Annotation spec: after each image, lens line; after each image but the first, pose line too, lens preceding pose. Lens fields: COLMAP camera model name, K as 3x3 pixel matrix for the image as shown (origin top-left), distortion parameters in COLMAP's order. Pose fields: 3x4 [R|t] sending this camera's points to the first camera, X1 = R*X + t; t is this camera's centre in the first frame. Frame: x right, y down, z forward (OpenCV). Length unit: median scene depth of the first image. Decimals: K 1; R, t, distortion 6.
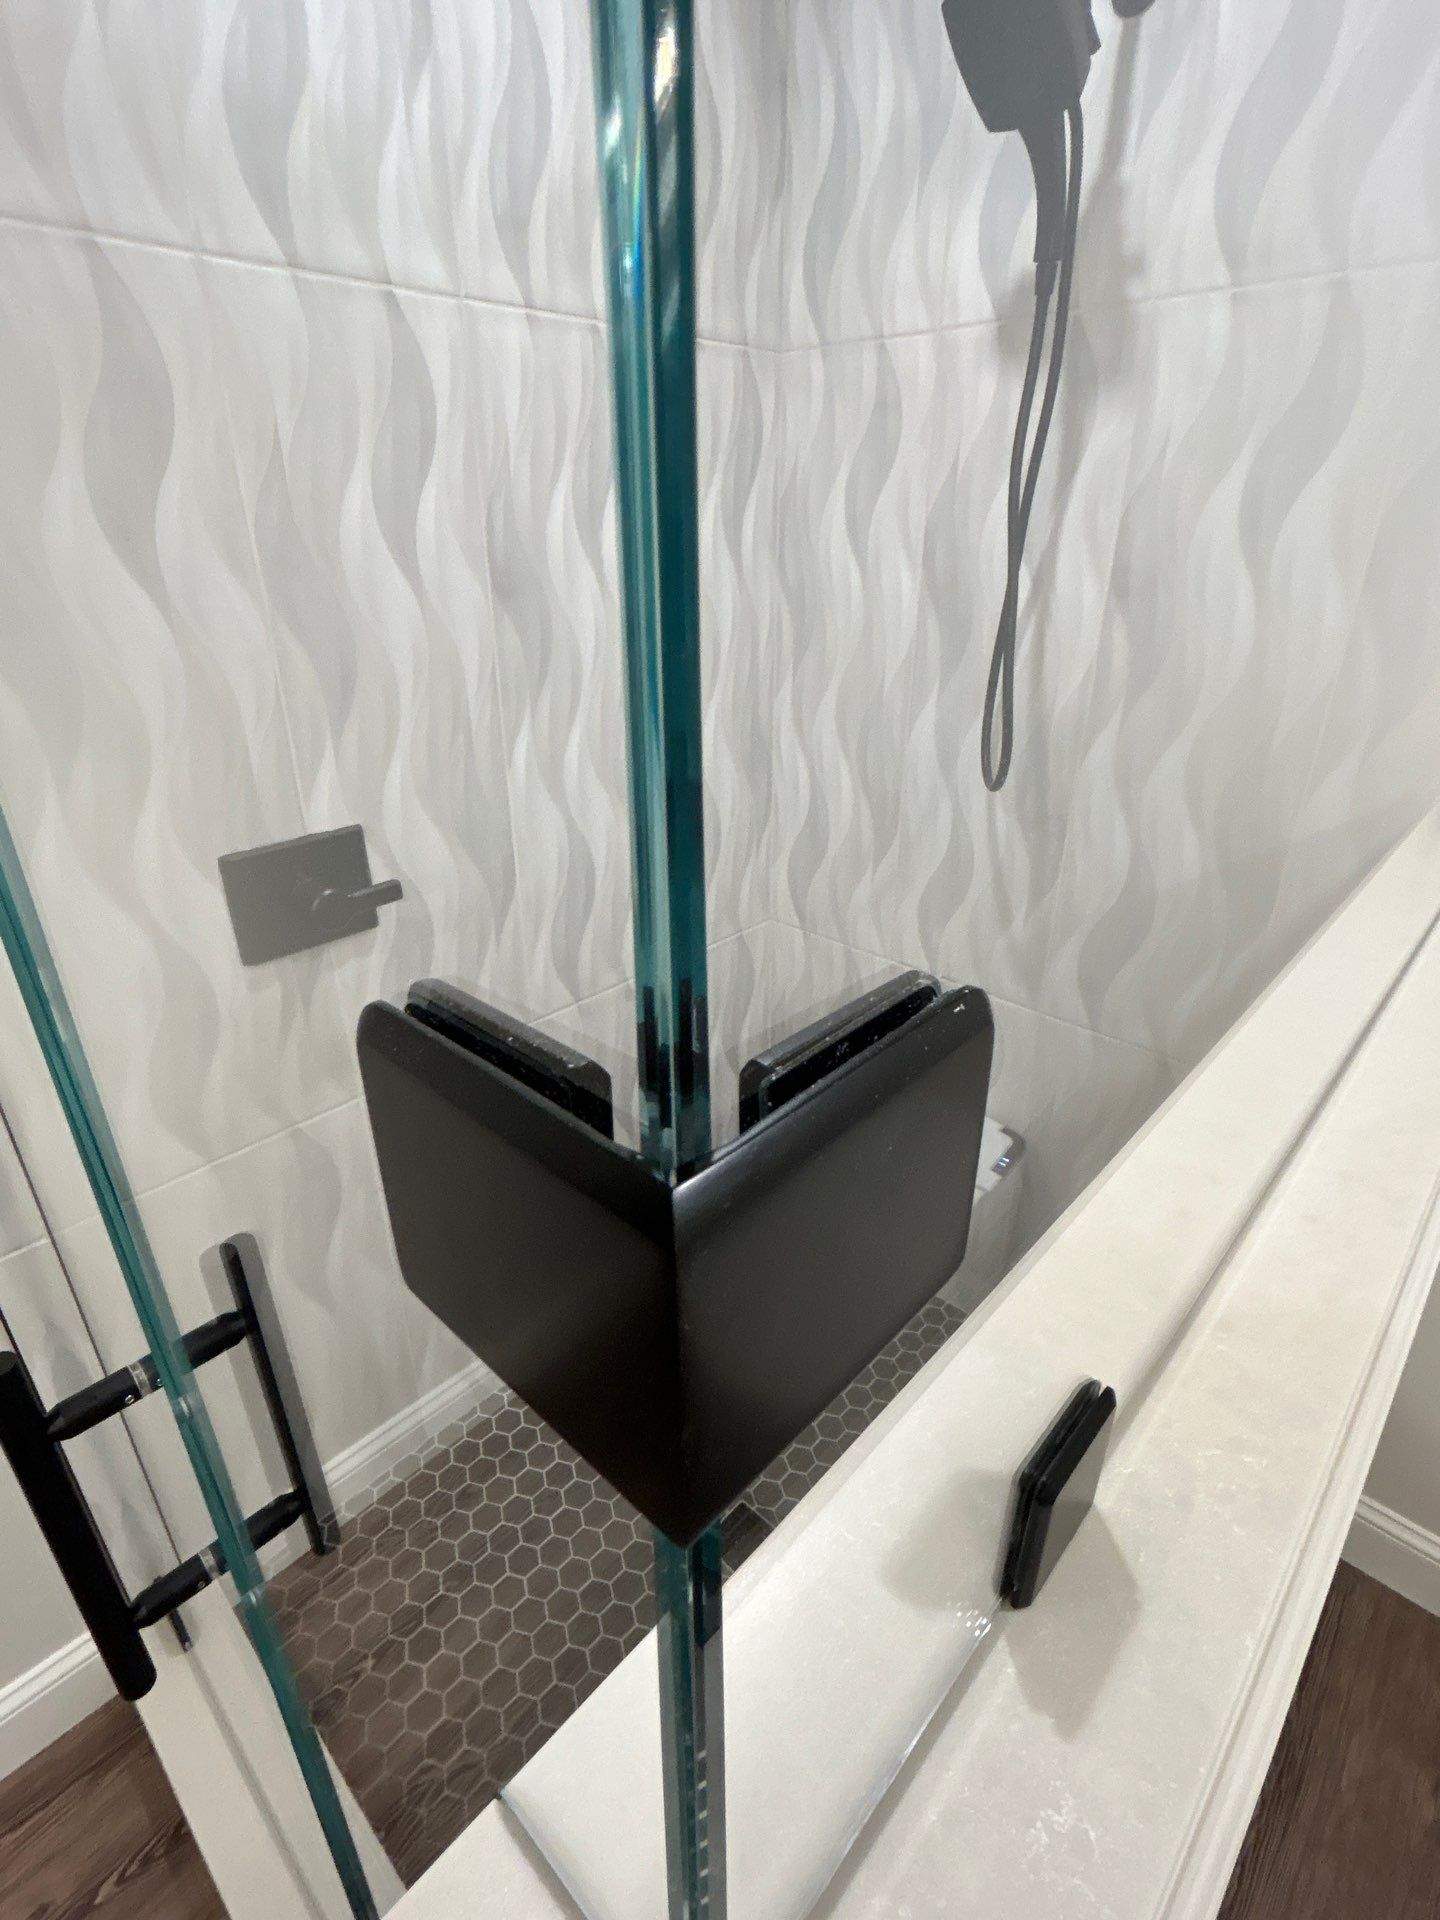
lens RADIAL K [[935.7, 0, 722.3], [0, 935.7, 951.9], [0, 0, 1]] dist [-0.005747, 0.004930]
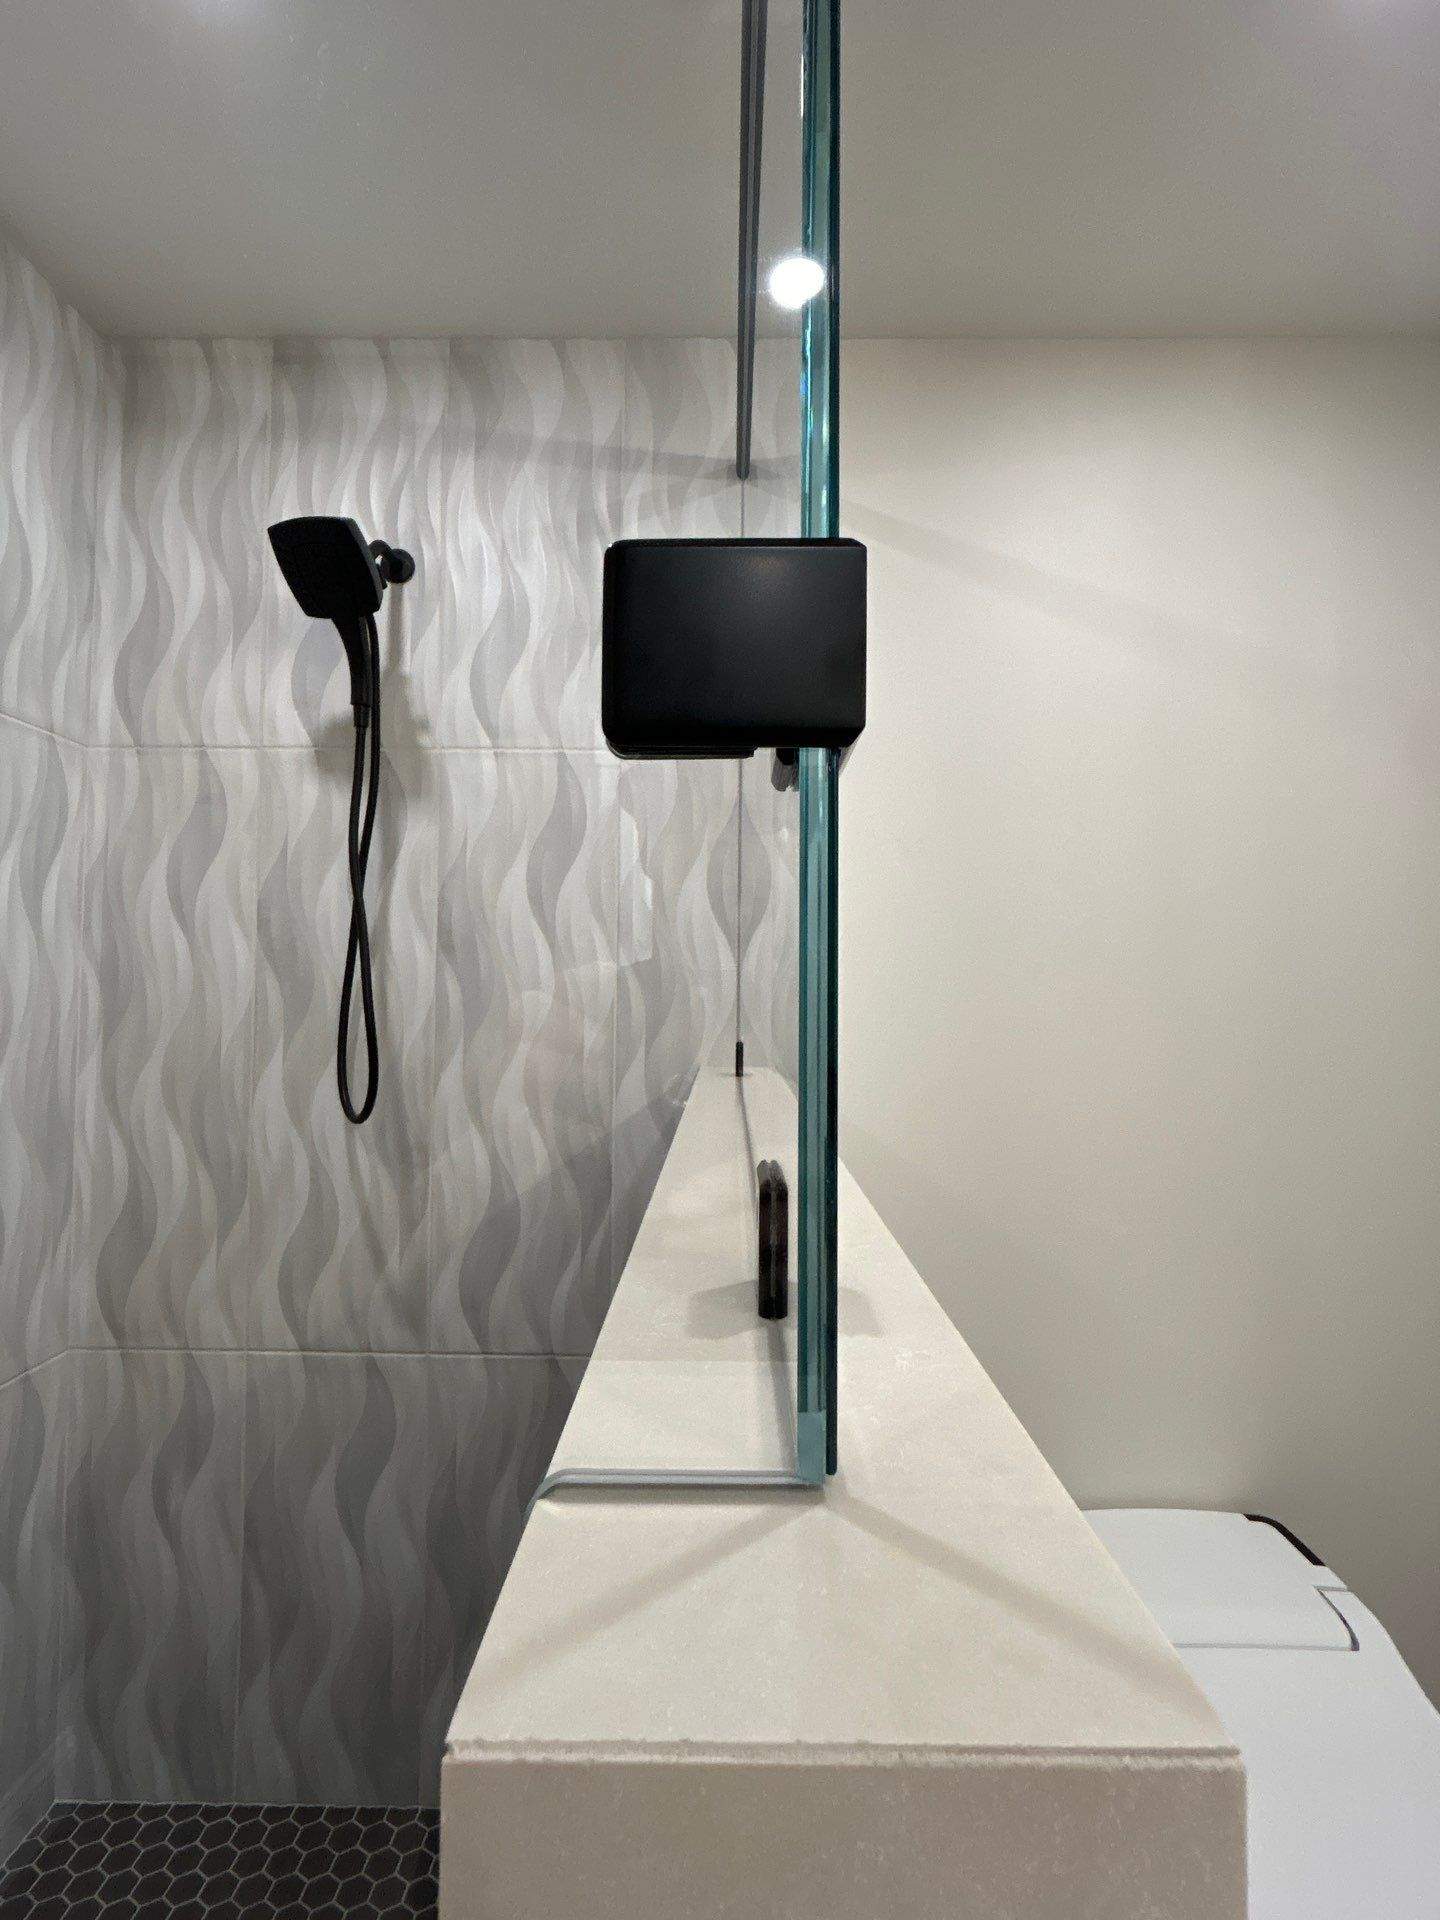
lens RADIAL K [[968.0, 0, 720.6], [0, 968.0, 968.5], [0, 0, 1]] dist [-0.006578, 0.004849]
pose [[0.737206, 0.034357, 0.674794, -0.156278], [0.277527, 0.895174, -0.348773, 0.172607], [-0.616041, 0.444392, 0.650392, -0.025042]]
